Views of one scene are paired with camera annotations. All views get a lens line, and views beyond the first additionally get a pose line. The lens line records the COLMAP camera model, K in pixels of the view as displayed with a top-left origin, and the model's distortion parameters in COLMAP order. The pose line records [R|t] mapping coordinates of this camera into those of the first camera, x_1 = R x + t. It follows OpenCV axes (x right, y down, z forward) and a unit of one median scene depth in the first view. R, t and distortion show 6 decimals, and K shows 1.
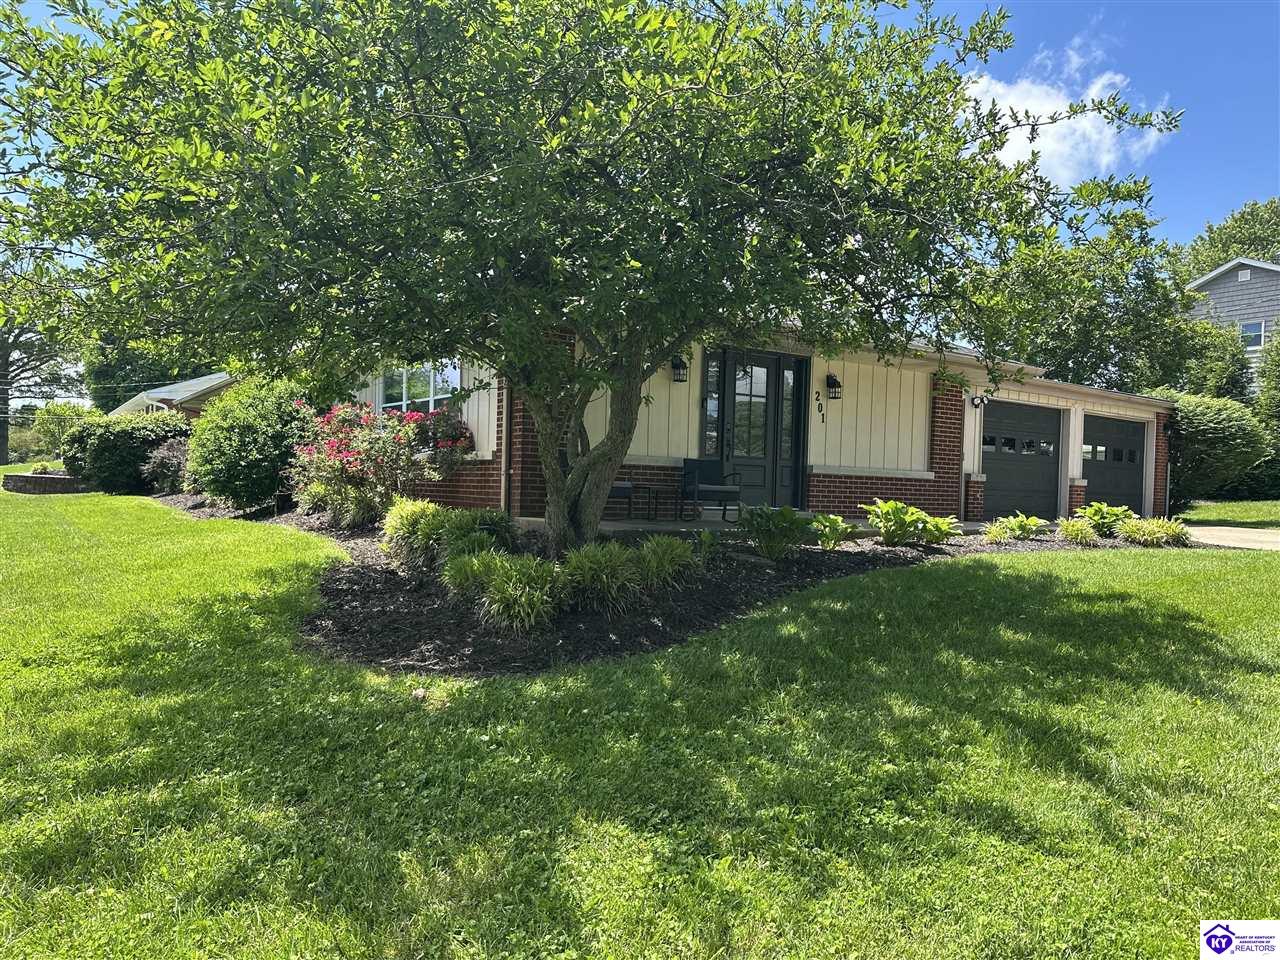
lens RADIAL K [[887.5, 0, 650.3], [0, 887.5, 486.0], [0, 0, 1]] dist [-0.005588, -0.011759]
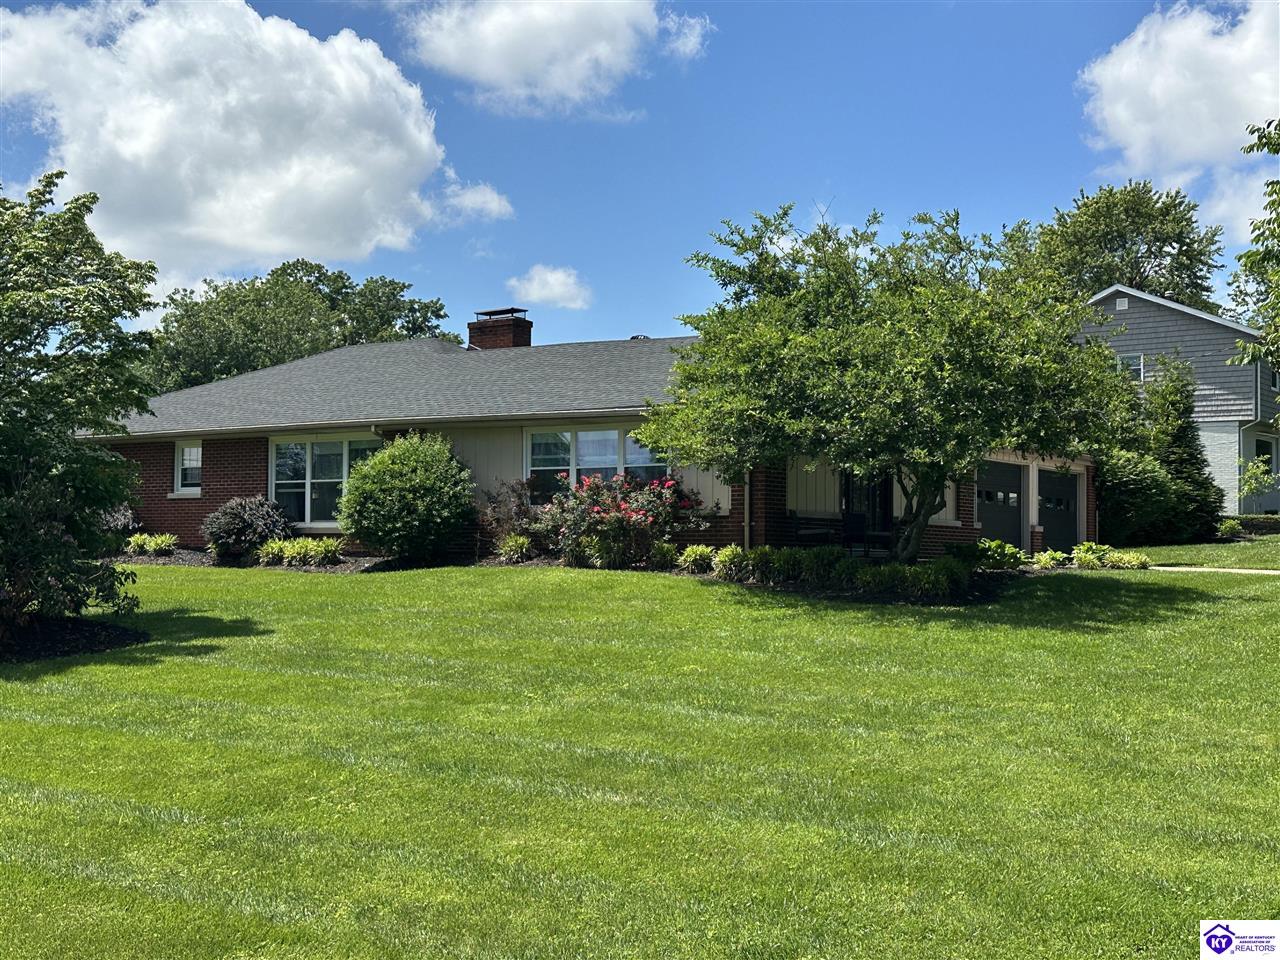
lens RADIAL K [[1539.1, 0, 642.7], [0, 1539.1, 480.2], [0, 0, 1]] dist [0.144905, 0.000000]
pose [[0.947176, -0.003322, 0.320698, -0.904133], [0.017768, 0.998954, -0.042128, 0.012245], [-0.320223, 0.045601, 0.946244, -1.042768]]
